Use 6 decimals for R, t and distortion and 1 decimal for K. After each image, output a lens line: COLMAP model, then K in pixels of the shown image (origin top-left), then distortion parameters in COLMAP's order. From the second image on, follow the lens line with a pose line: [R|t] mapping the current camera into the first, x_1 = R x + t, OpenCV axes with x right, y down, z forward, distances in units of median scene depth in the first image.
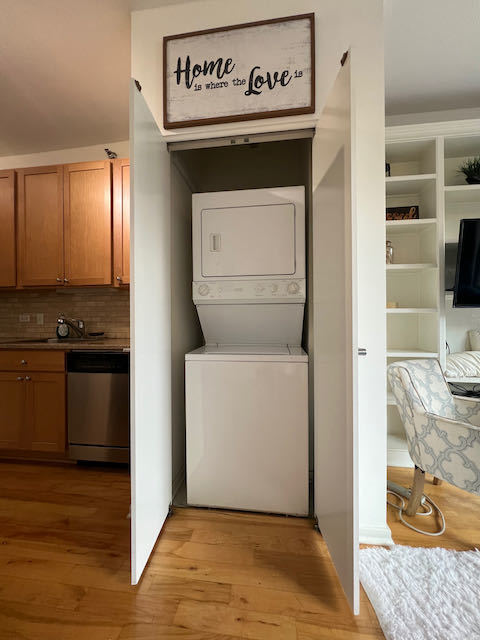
lens RADIAL K [[250.4, 0, 240.0], [0, 250.4, 320.0], [0, 0, 1]] dist [-0.011764, -0.000145]
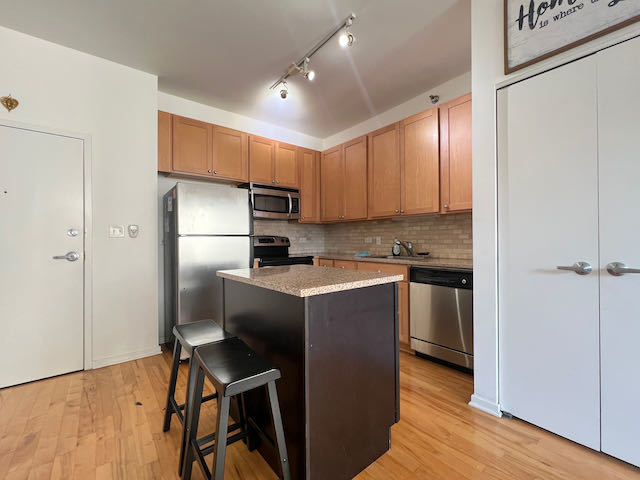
lens RADIAL K [[270.4, 0, 321.1], [0, 270.4, 239.0], [0, 0, 1]] dist [-0.001918, -0.000096]
pose [[0.725615, -0.001107, -0.688101, -0.041240], [-0.002678, 0.999987, -0.004433, -0.007341], [0.688096, 0.005059, 0.725602, -0.291529]]
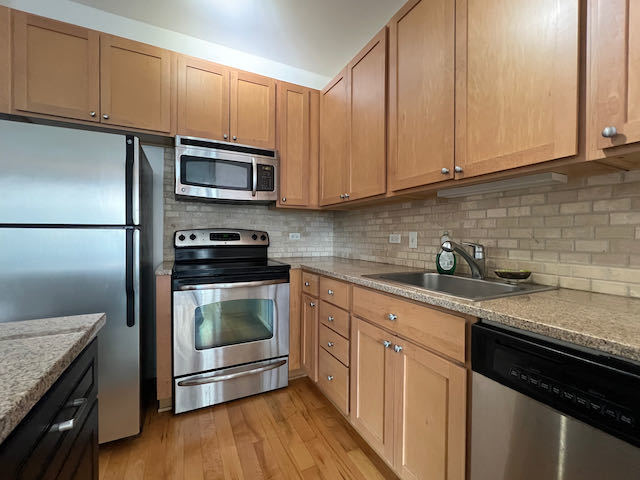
lens RADIAL K [[270.4, 0, 321.1], [0, 270.4, 239.0], [0, 0, 1]] dist [-0.001918, -0.000096]
pose [[0.553642, 0.018680, -0.832545, -0.369014], [-0.014154, 0.999815, 0.013020, -0.014444], [0.832634, 0.004576, 0.553804, 0.428278]]
